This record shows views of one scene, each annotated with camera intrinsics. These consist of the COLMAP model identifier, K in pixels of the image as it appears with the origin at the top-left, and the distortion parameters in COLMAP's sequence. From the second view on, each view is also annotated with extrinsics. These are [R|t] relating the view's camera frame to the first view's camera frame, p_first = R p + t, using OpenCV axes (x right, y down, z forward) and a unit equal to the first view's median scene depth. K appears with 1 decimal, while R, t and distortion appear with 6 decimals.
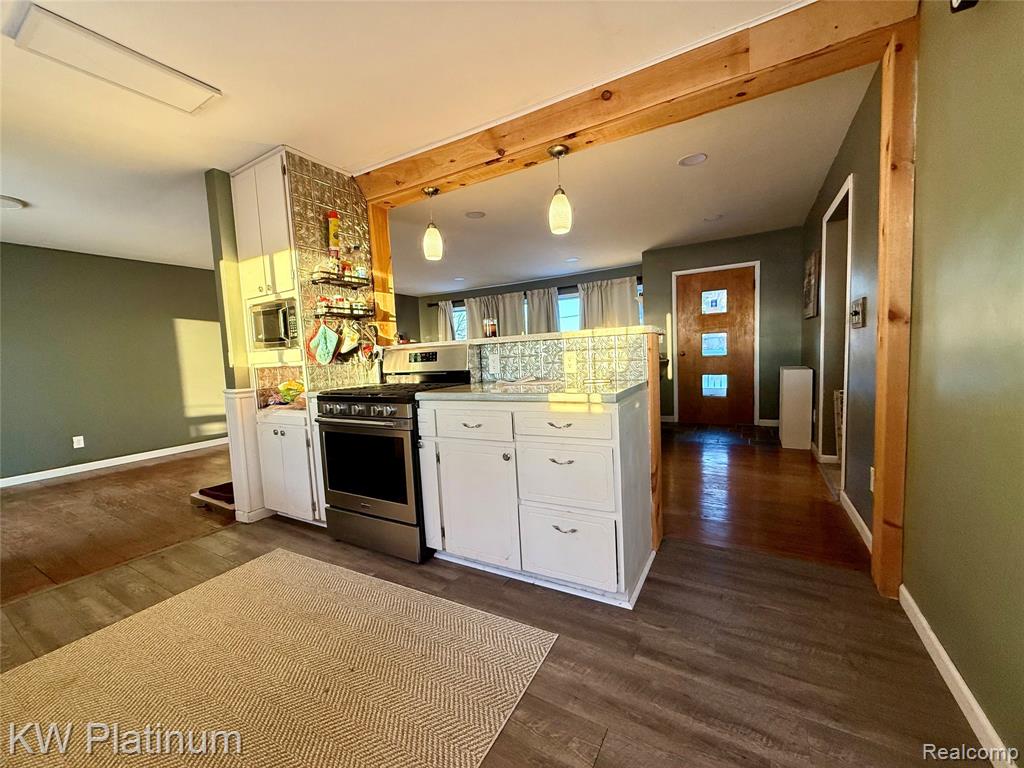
lens RADIAL K [[406.7, 0, 510.6], [0, 406.7, 385.8], [0, 0, 1]] dist [-0.001231, 0.000428]
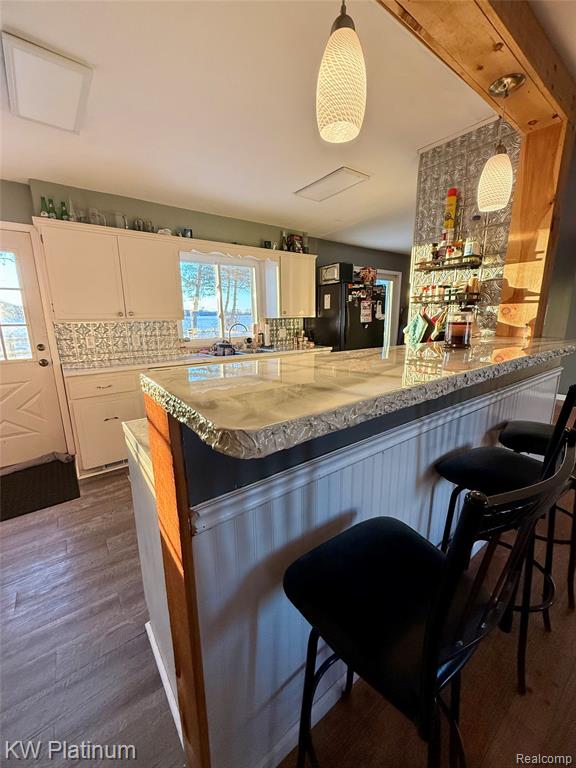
lens RADIAL K [[305.0, 0, 287.3], [0, 305.0, 383.4], [0, 0, 1]] dist [-0.001231, 0.000428]
pose [[-0.386334, 0.249913, -0.887857, 0.438824], [-0.044551, 0.956414, 0.288595, -0.182709], [0.921282, 0.151049, -0.358361, 0.956537]]
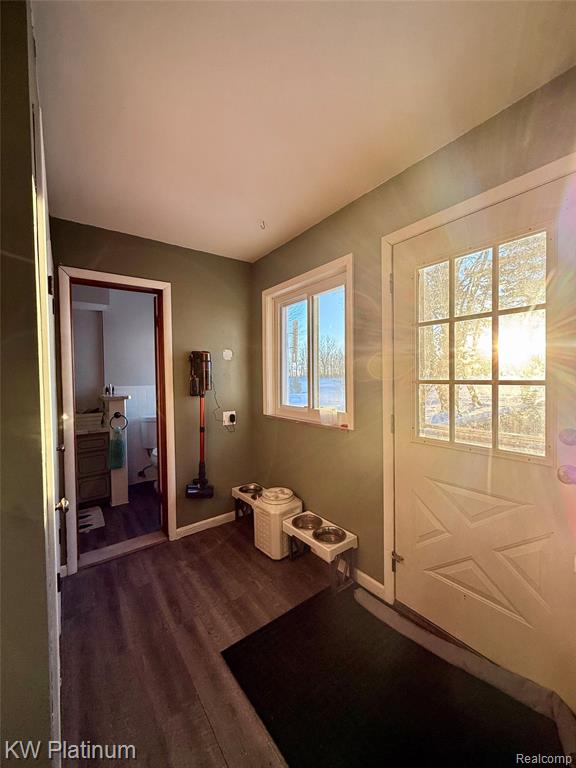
lens RADIAL K [[305.0, 0, 286.8], [0, 305.0, 383.7], [0, 0, 1]] dist [-0.001231, 0.000428]
pose [[-0.918918, 0.055896, 0.390468, 0.021281], [0.092854, 0.992744, 0.076408, -0.108625], [-0.383364, 0.106469, -0.917440, 0.348869]]
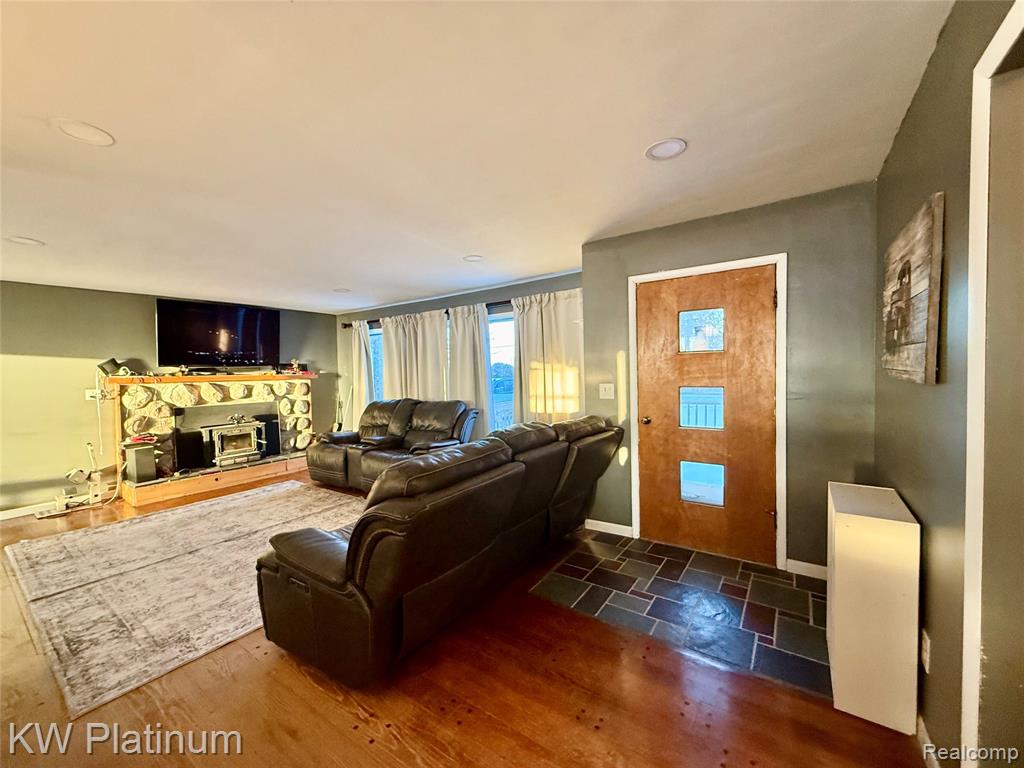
lens RADIAL K [[406.7, 0, 510.2], [0, 406.7, 386.4], [0, 0, 1]] dist [-0.001231, 0.000428]
pose [[0.996176, 0.025148, -0.083676, 0.573065], [-0.028569, 0.998793, -0.039943, -0.199418], [0.082570, 0.042181, 0.995692, 0.854580]]
